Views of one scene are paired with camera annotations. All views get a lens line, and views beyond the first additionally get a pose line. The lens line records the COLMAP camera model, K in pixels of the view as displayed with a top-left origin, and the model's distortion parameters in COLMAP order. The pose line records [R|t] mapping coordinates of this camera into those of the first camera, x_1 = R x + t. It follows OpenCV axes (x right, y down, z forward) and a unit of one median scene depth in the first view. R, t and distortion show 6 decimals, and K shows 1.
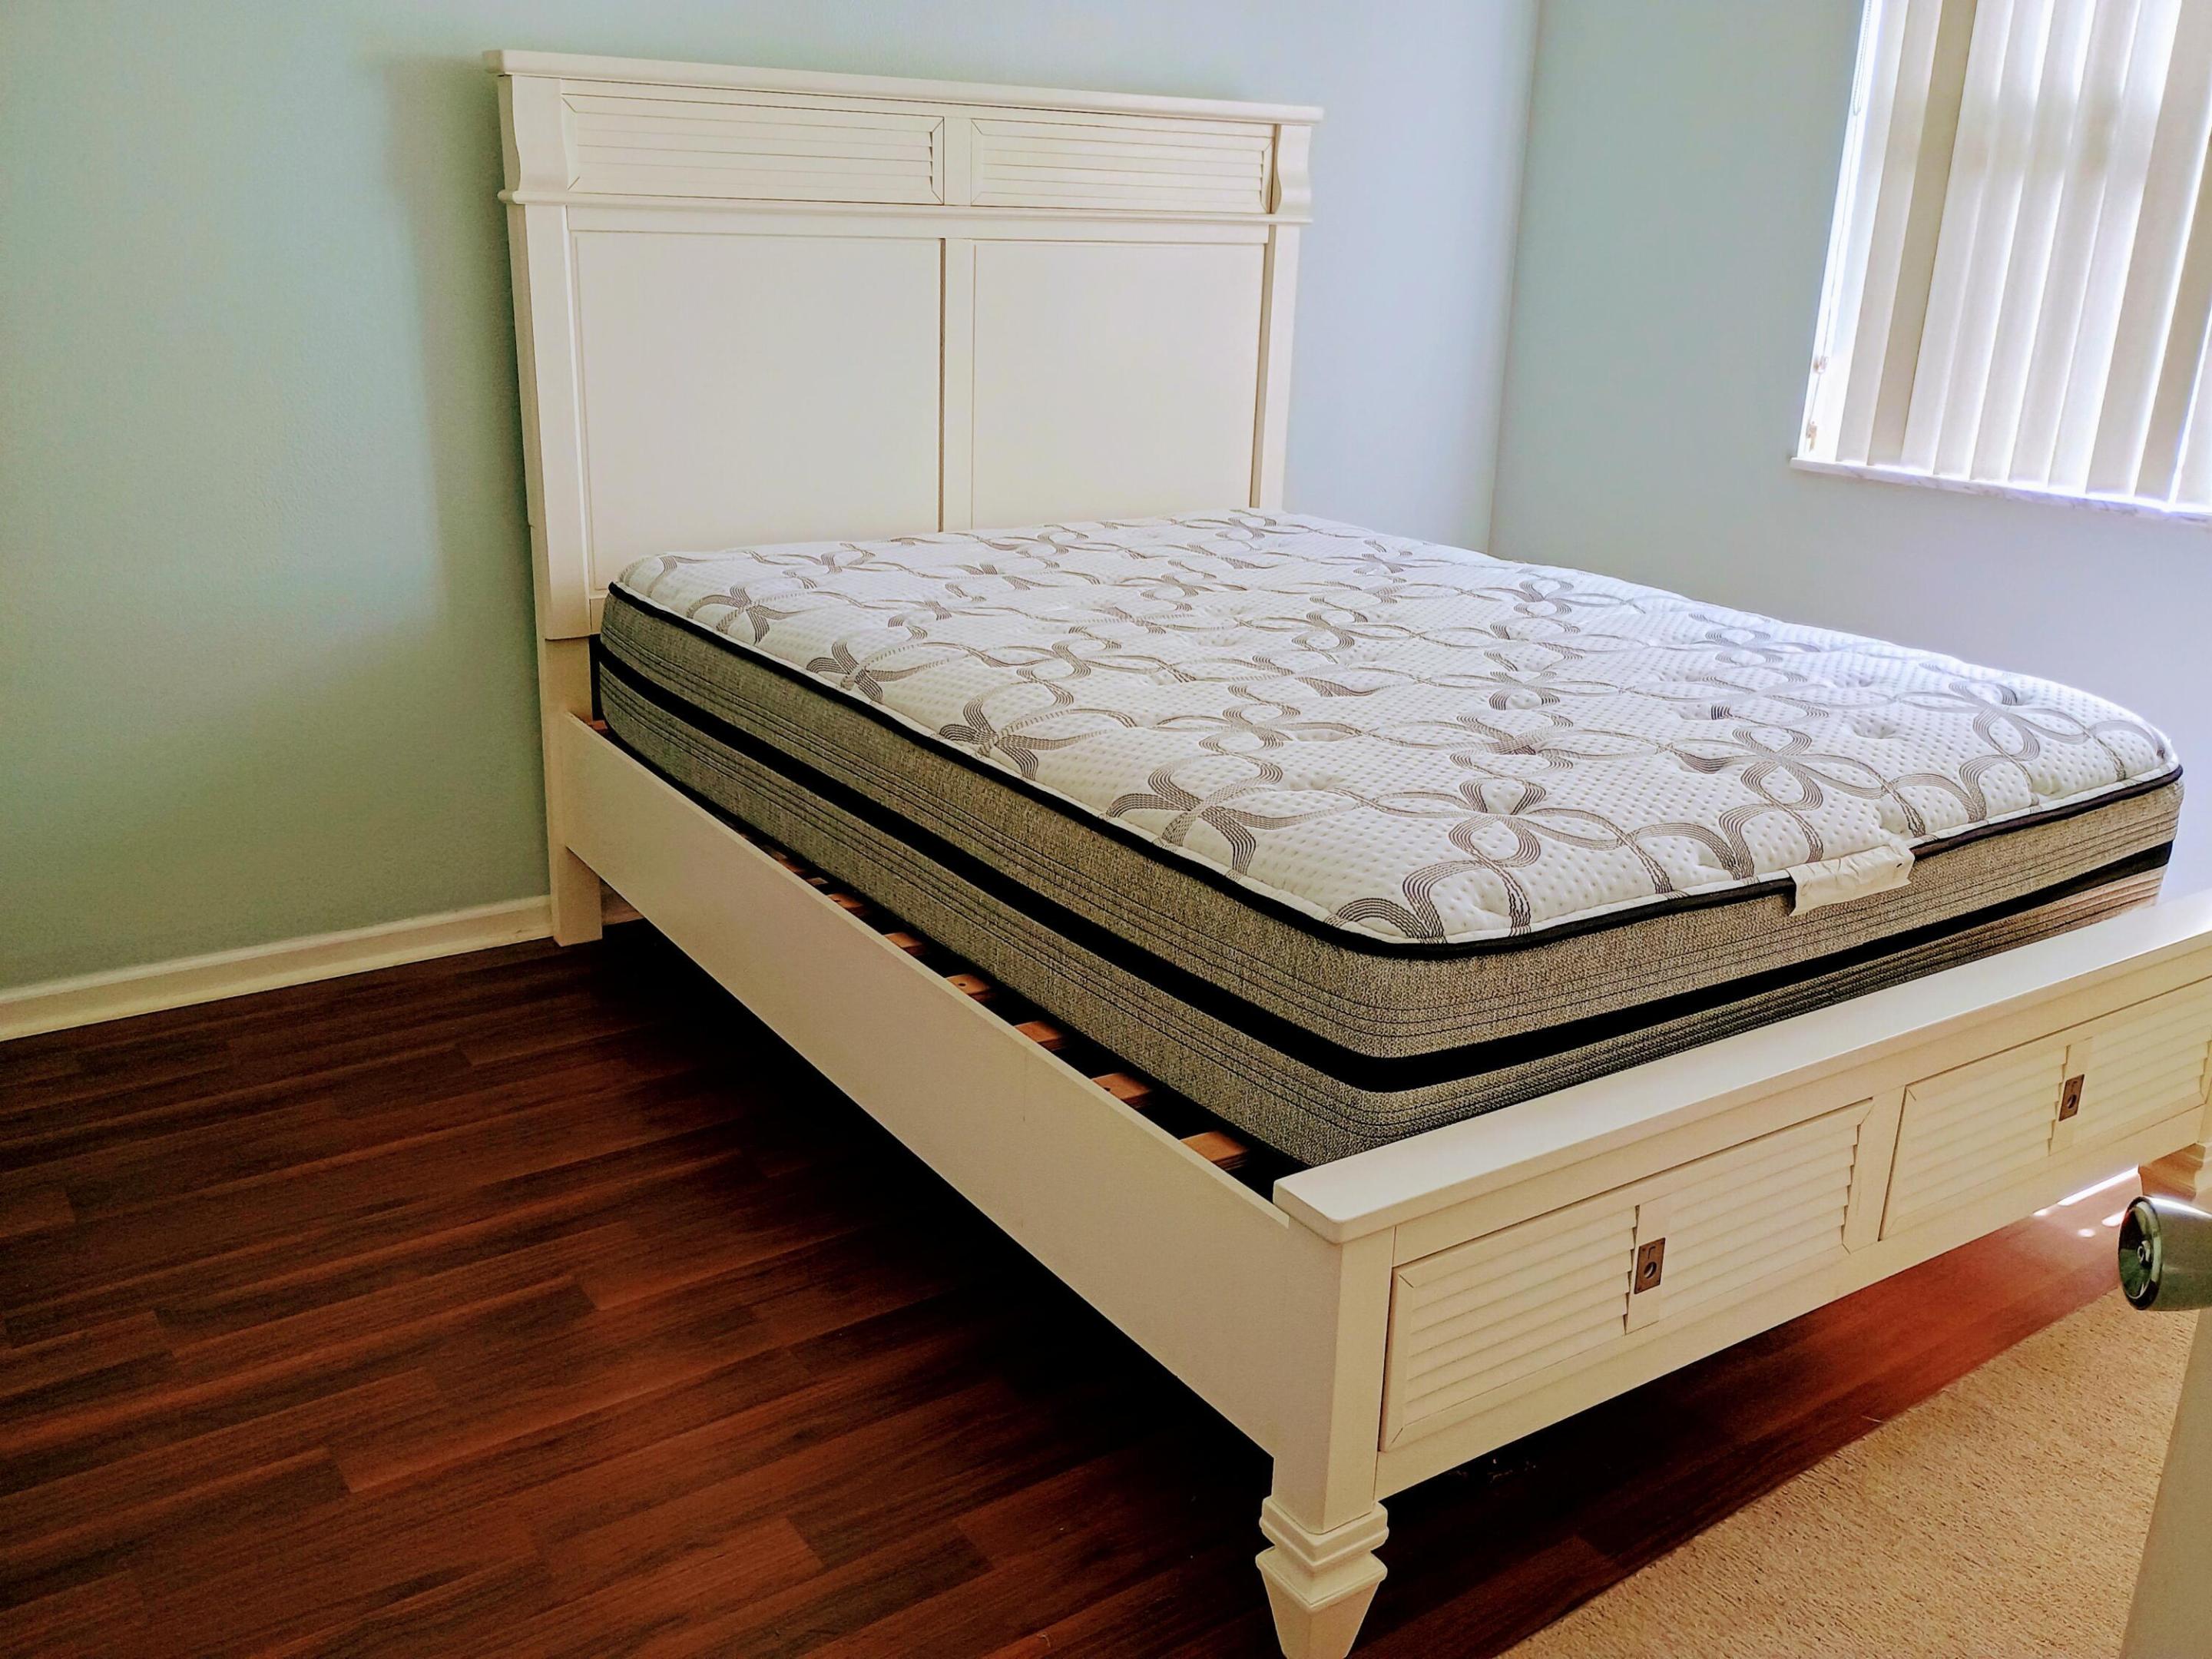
lens RADIAL K [[1906.1, 0, 1101.5], [0, 1906.1, 830.6], [0, 0, 1]] dist [0.061600, -0.079011]
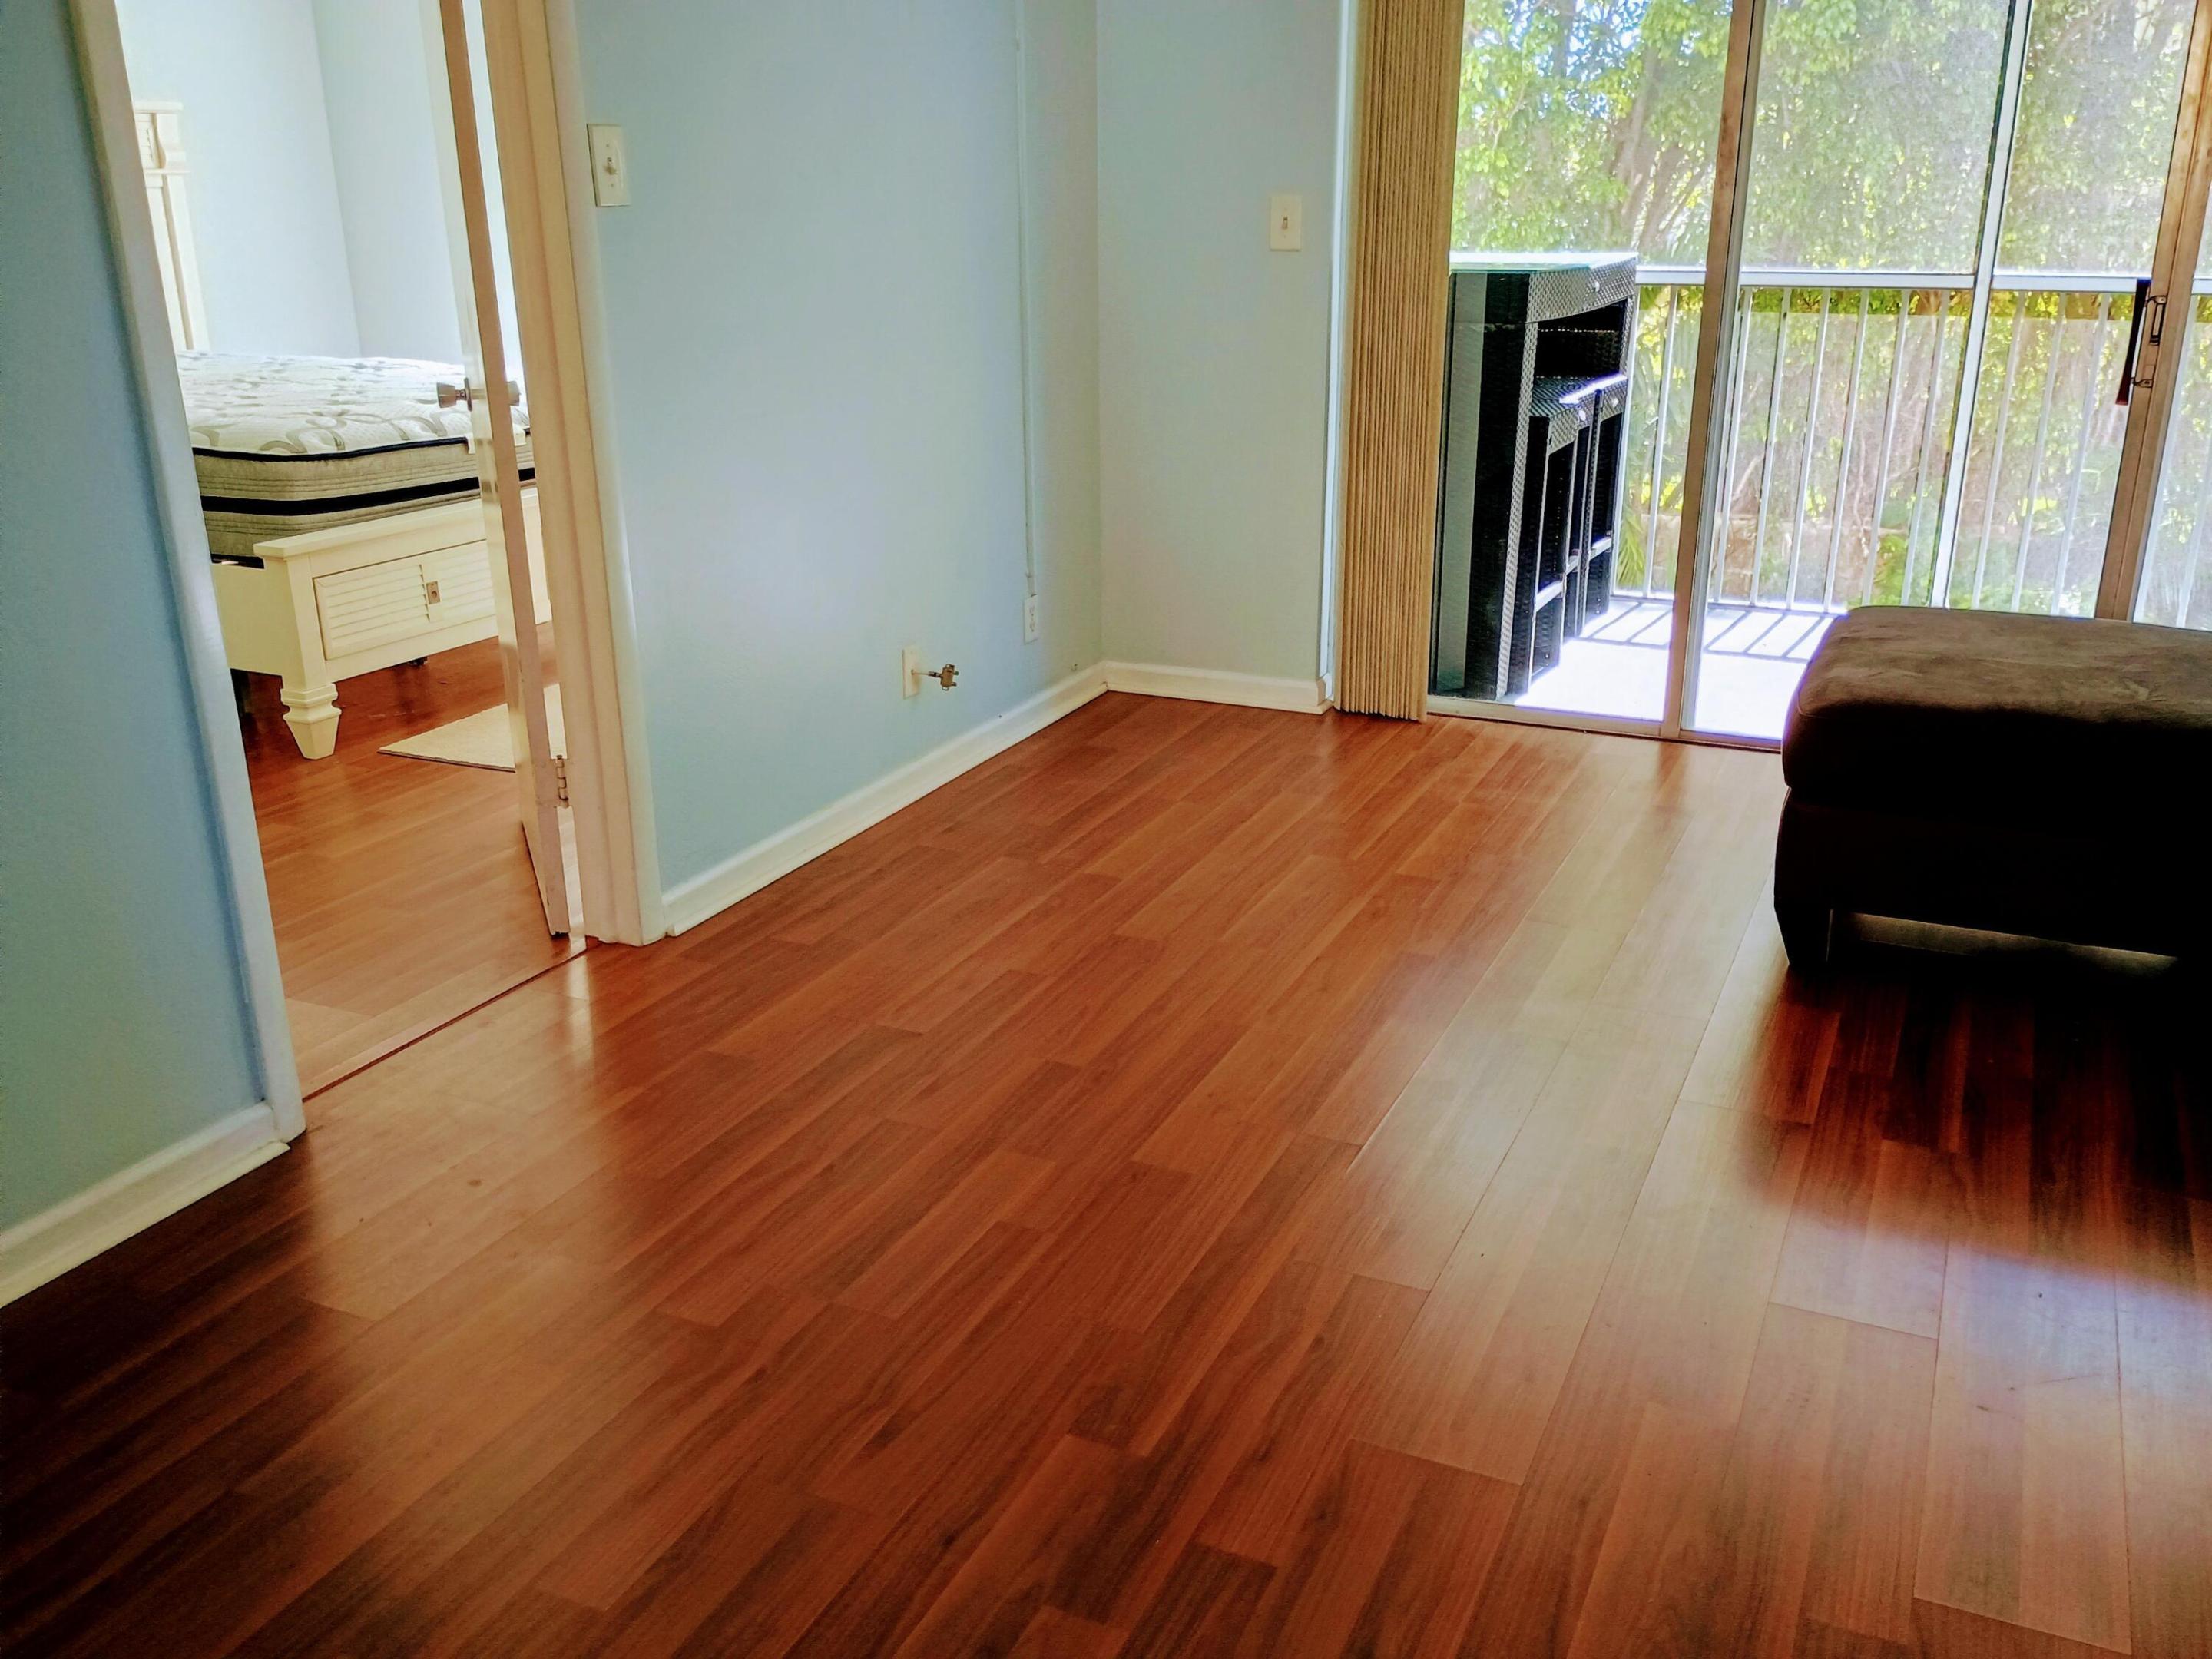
lens RADIAL K [[1906.1, 0, 1121.4], [0, 1906.1, 843.9], [0, 0, 1]] dist [0.061600, -0.079011]
pose [[0.863255, -0.198047, 0.464293, -0.153070], [0.185321, 0.979931, 0.073431, 0.507374], [-0.469518, 0.022654, 0.882632, -1.524857]]
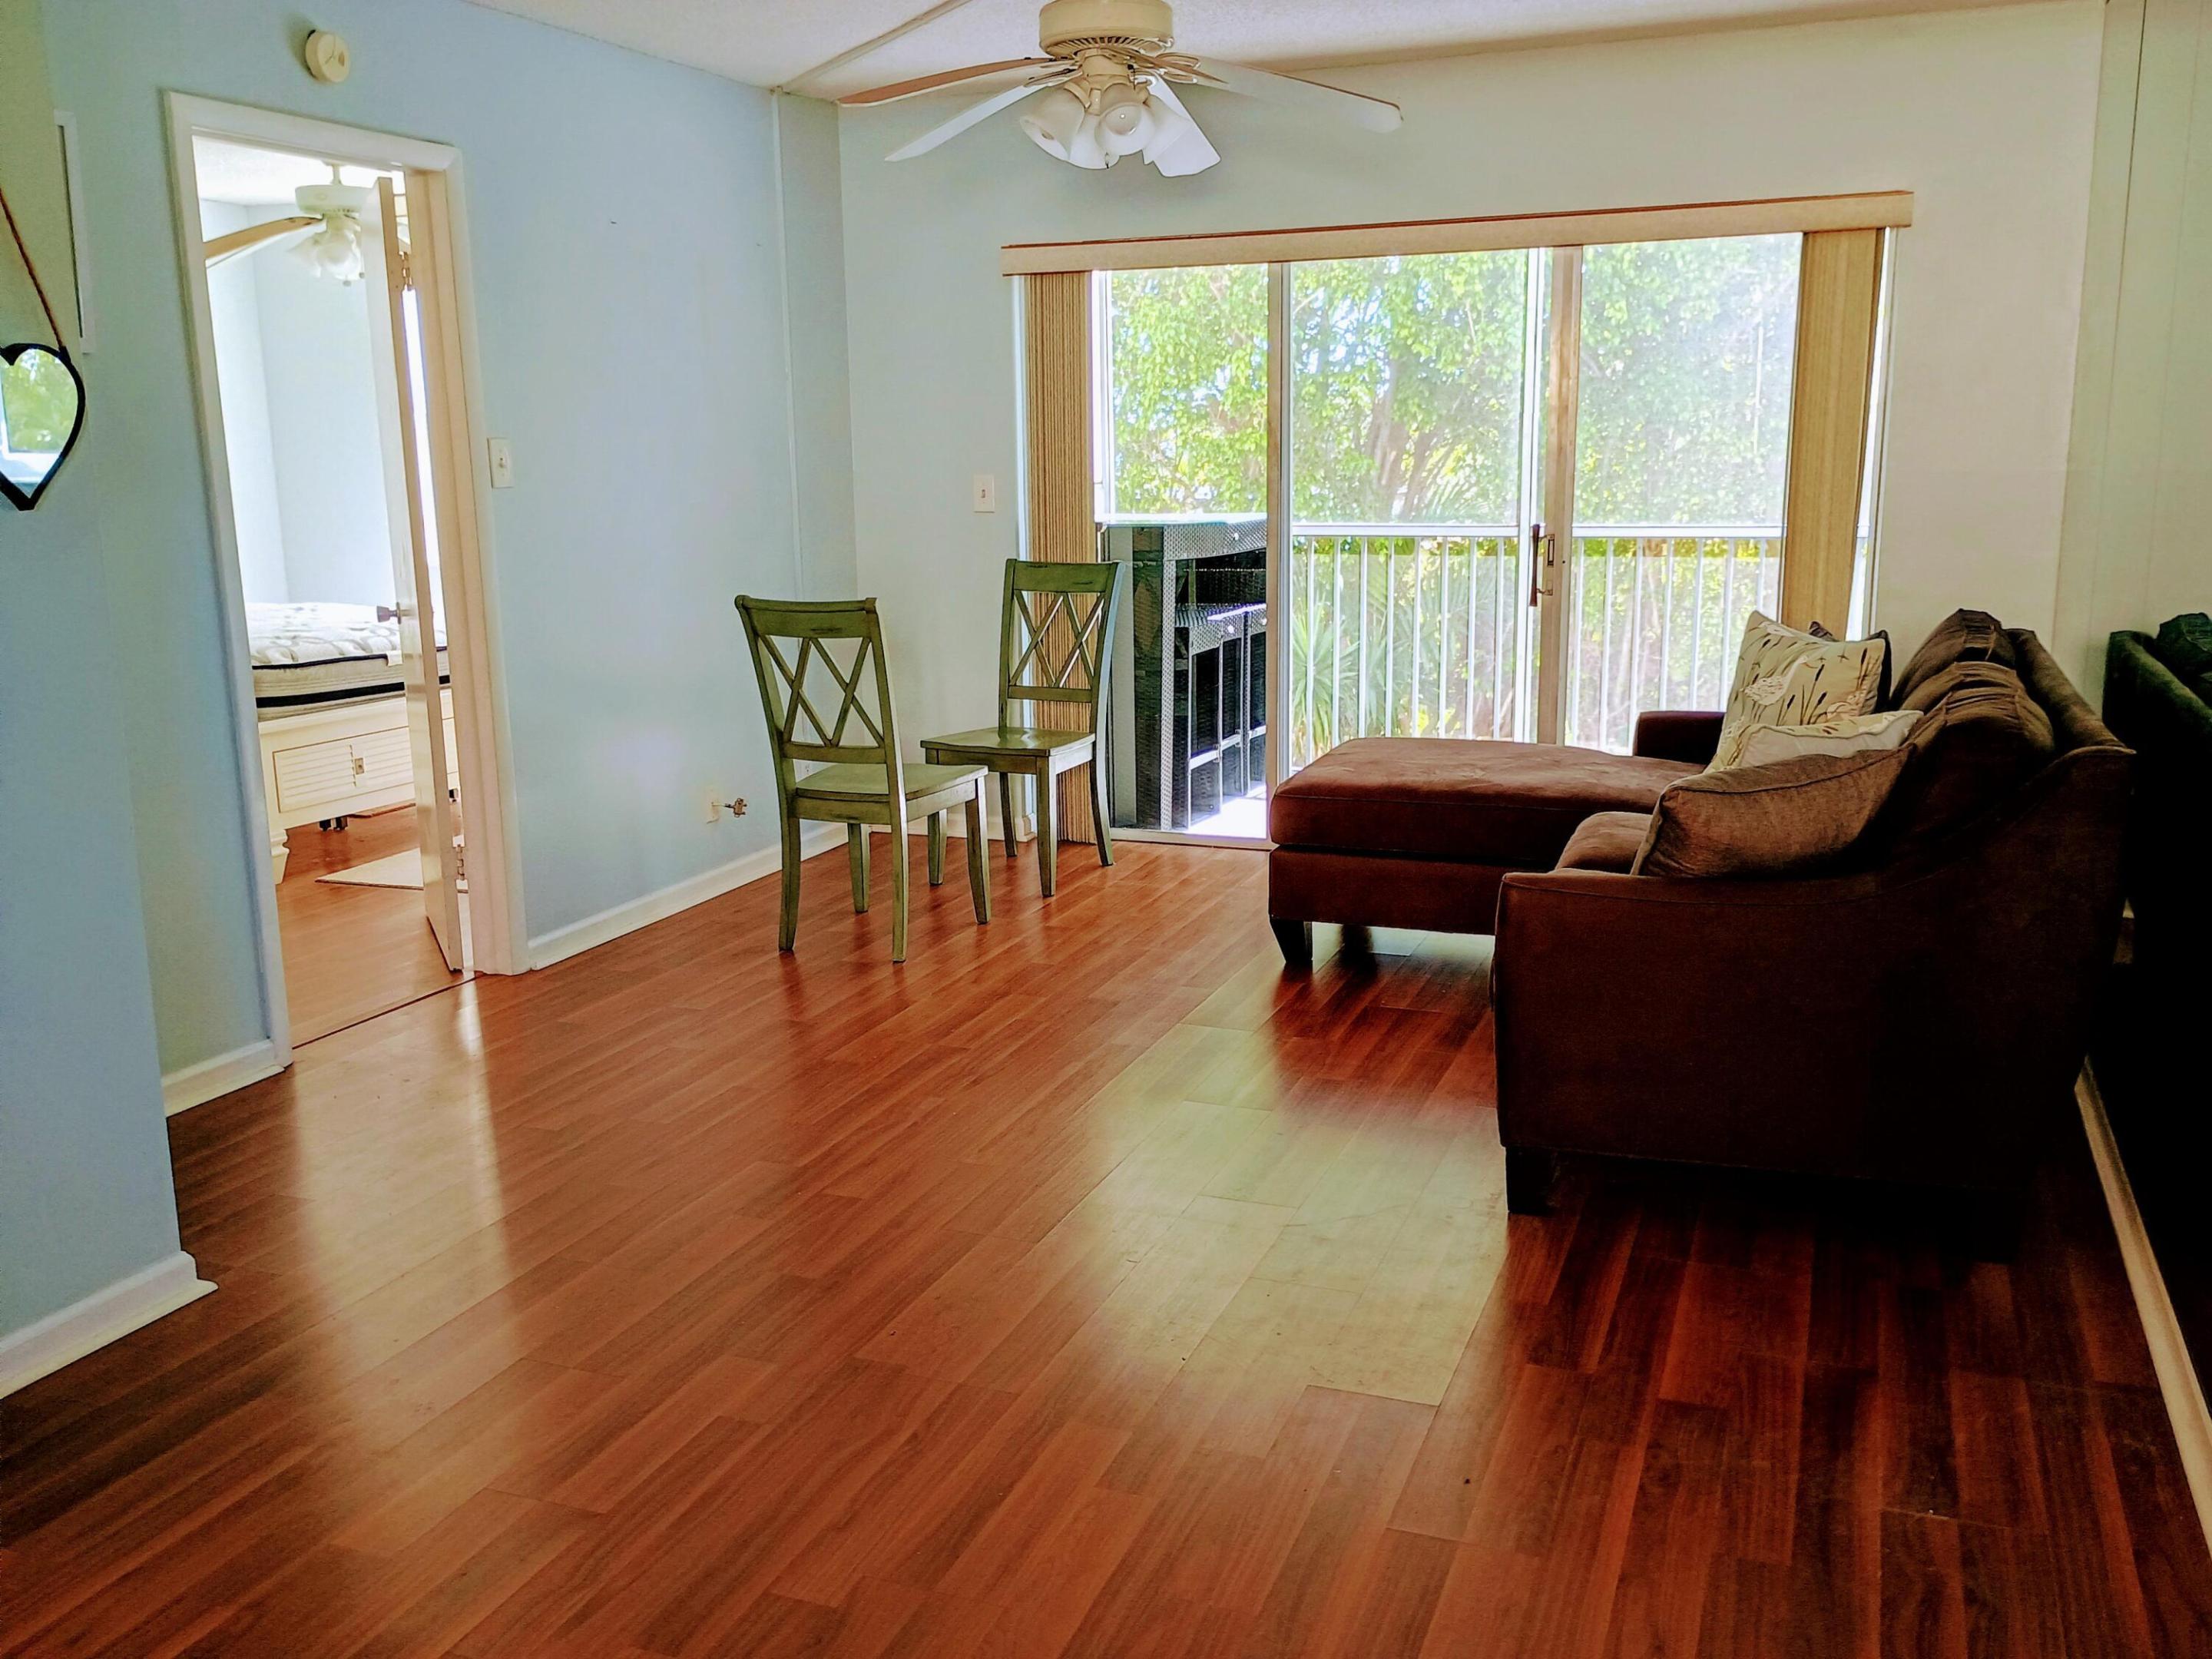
lens RADIAL K [[1906.1, 0, 1091.4], [0, 1906.1, 818.4], [0, 0, 1]] dist [0.061600, -0.079011]
pose [[0.835502, -0.145514, 0.529870, -0.410351], [0.208136, 0.976252, -0.060088, 0.749379], [-0.508543, 0.160489, 0.845947, -2.338166]]
